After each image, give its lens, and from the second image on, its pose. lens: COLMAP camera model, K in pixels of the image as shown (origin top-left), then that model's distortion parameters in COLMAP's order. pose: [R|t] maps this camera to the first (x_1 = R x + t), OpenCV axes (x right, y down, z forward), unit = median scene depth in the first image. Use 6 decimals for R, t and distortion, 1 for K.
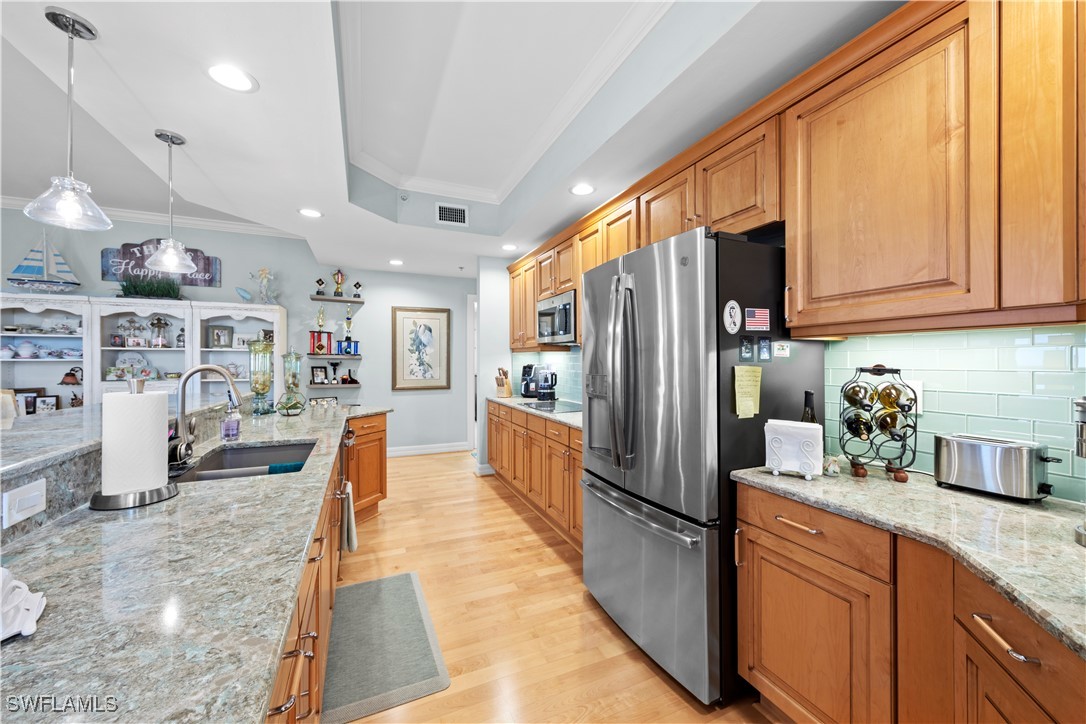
lens RADIAL K [[410.7, 0, 544.1], [0, 410.7, 359.7], [0, 0, 1]] dist [0.005974, -0.000431]
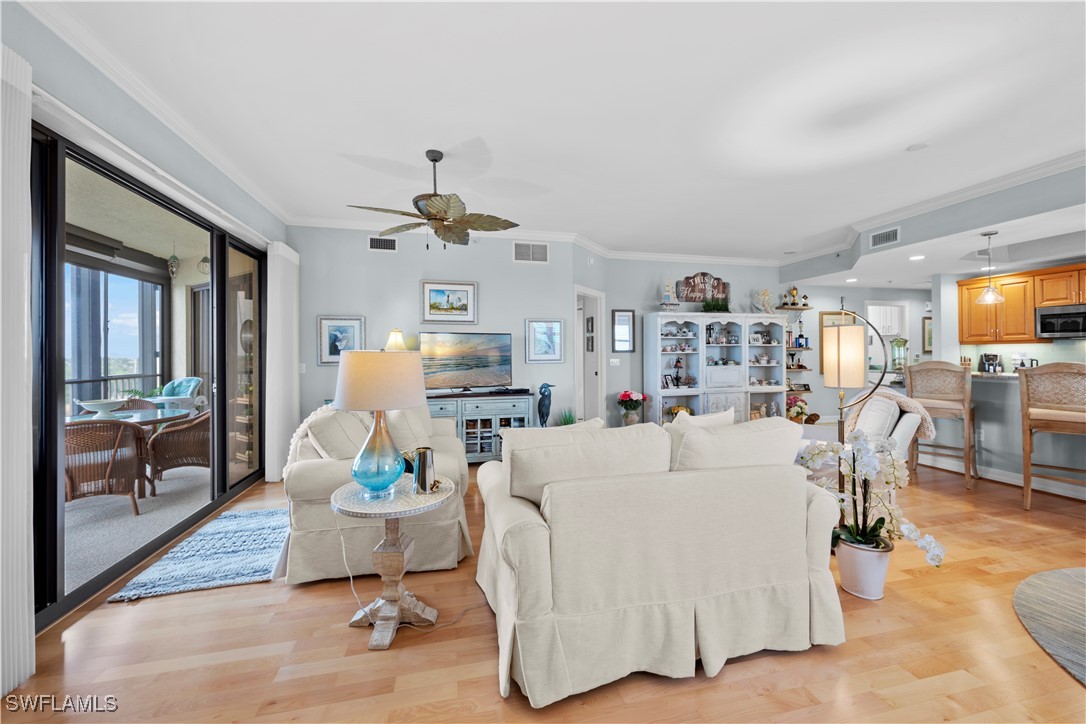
lens RADIAL K [[411.2, 0, 546.0], [0, 411.2, 353.1], [0, 0, 1]] dist [0.007473, -0.000532]
pose [[0.985291, -0.008205, -0.170686, -1.275026], [0.008347, 0.999965, 0.000113, -0.001443], [0.170679, -0.001536, 0.985325, -0.604377]]
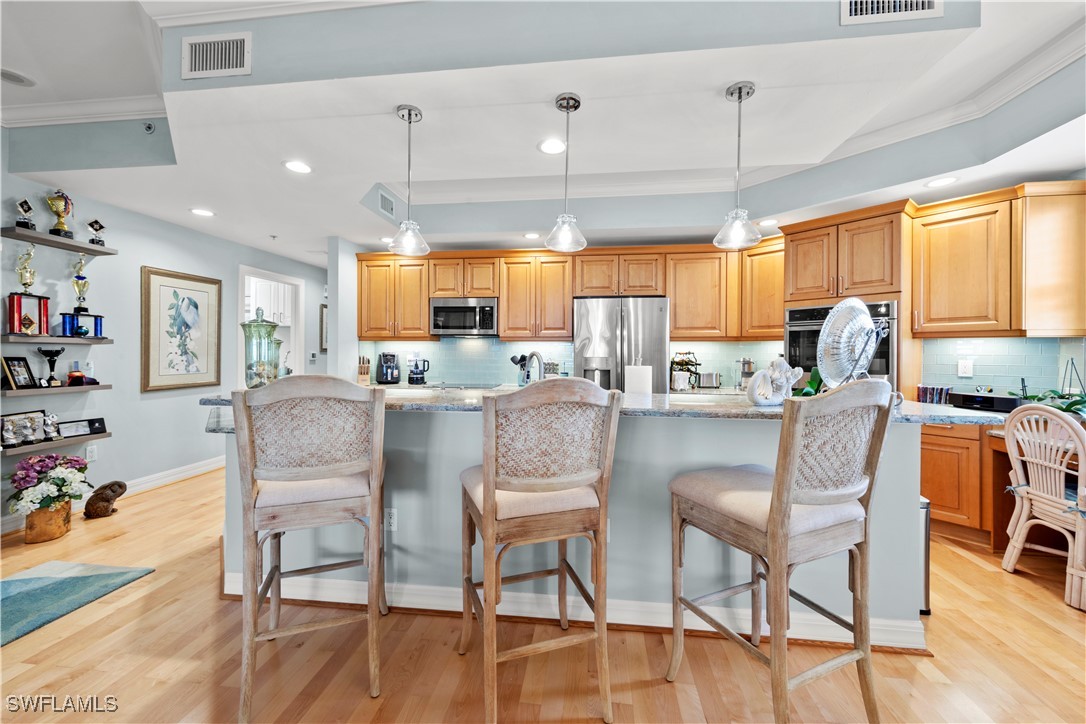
lens RADIAL K [[416.2, 0, 544.4], [0, 416.2, 350.2], [0, 0, 1]] dist [-0.000833, -0.000159]
pose [[0.506950, 0.003243, 0.861969, -0.771414], [-0.006261, 0.999980, -0.000081, 0.003072], [-0.861953, -0.005356, 0.506960, 0.120641]]
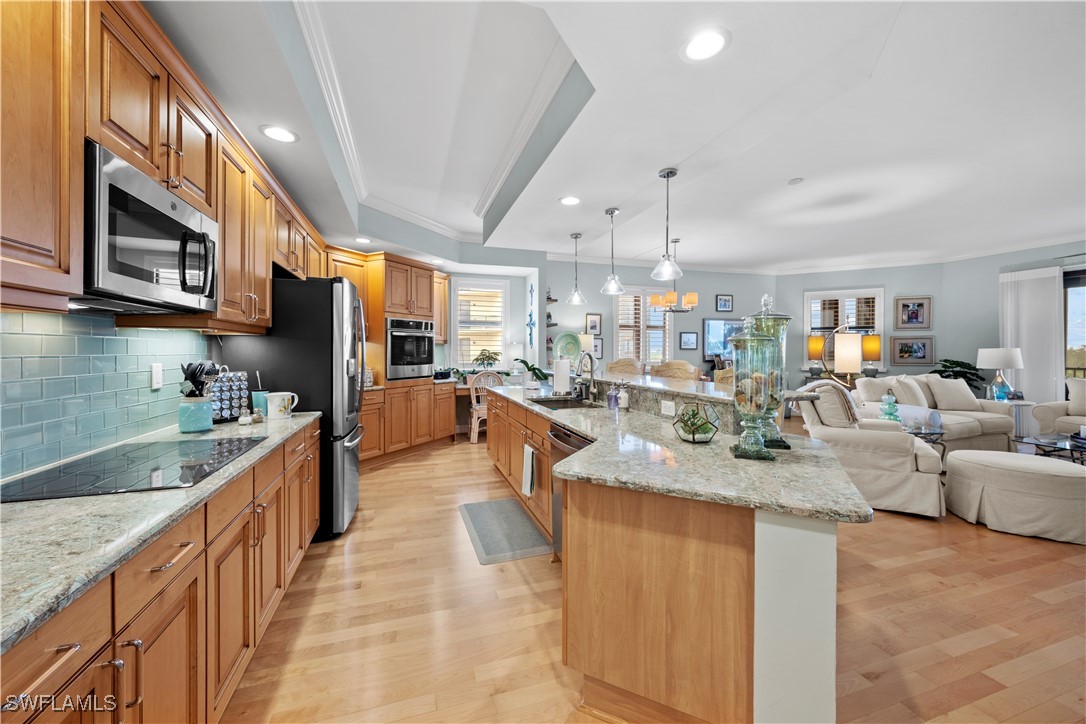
lens RADIAL K [[416.2, 0, 544.4], [0, 416.2, 350.2], [0, 0, 1]] dist [-0.000833, -0.000159]
pose [[-0.995918, -0.000233, 0.090260, -0.317074], [-0.000525, 0.999995, -0.003218, 0.004314], [-0.090259, -0.003253, -0.995913, 1.133480]]
